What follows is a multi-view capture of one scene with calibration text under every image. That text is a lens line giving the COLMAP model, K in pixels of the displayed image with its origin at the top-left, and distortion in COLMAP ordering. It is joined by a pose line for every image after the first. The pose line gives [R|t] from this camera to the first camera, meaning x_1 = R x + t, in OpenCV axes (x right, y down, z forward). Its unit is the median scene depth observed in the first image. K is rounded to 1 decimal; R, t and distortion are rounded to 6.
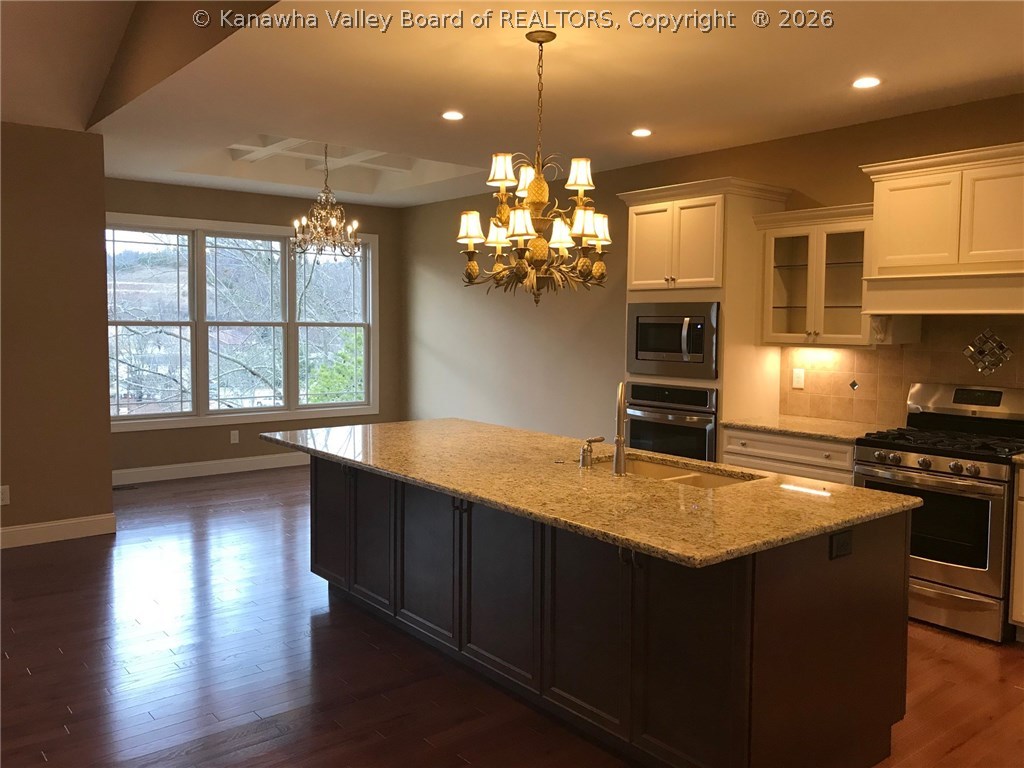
lens RADIAL K [[841.6, 0, 516.0], [0, 841.6, 373.4], [0, 0, 1]] dist [0.031415, -0.014043]
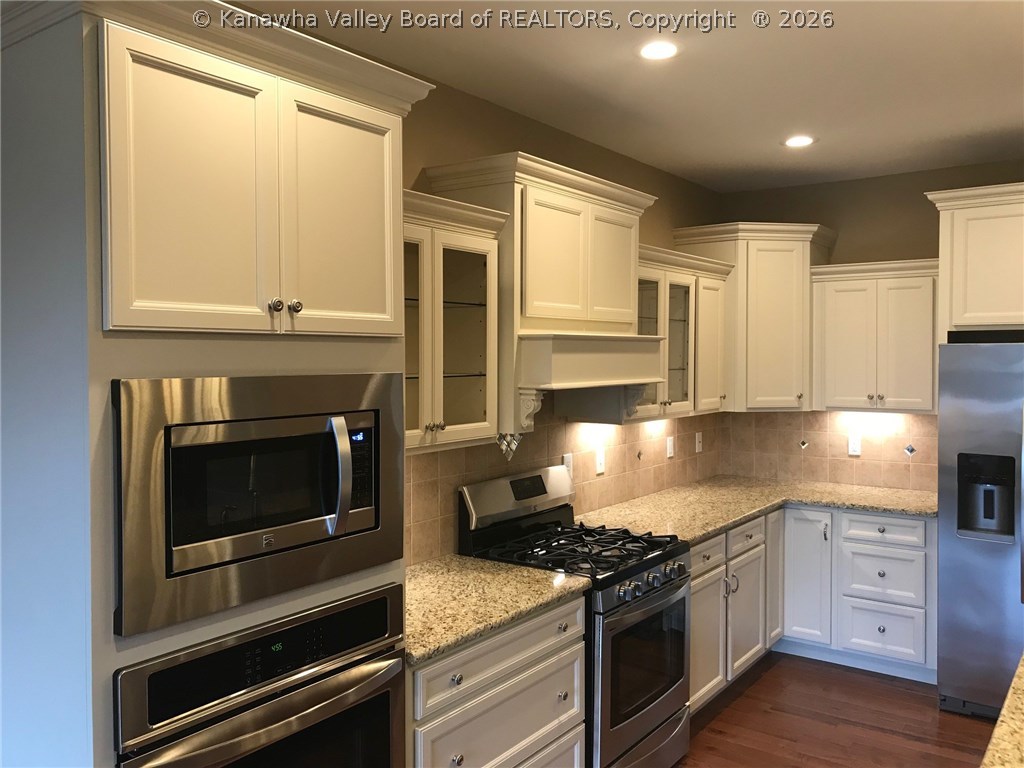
lens RADIAL K [[841.6, 0, 516.0], [0, 841.6, 373.4], [0, 0, 1]] dist [0.031415, -0.014043]
pose [[-0.251433, -0.025346, 0.967543, -0.168604], [0.065097, 0.996951, 0.043033, -0.093973], [-0.965683, 0.073804, -0.249016, 1.002125]]
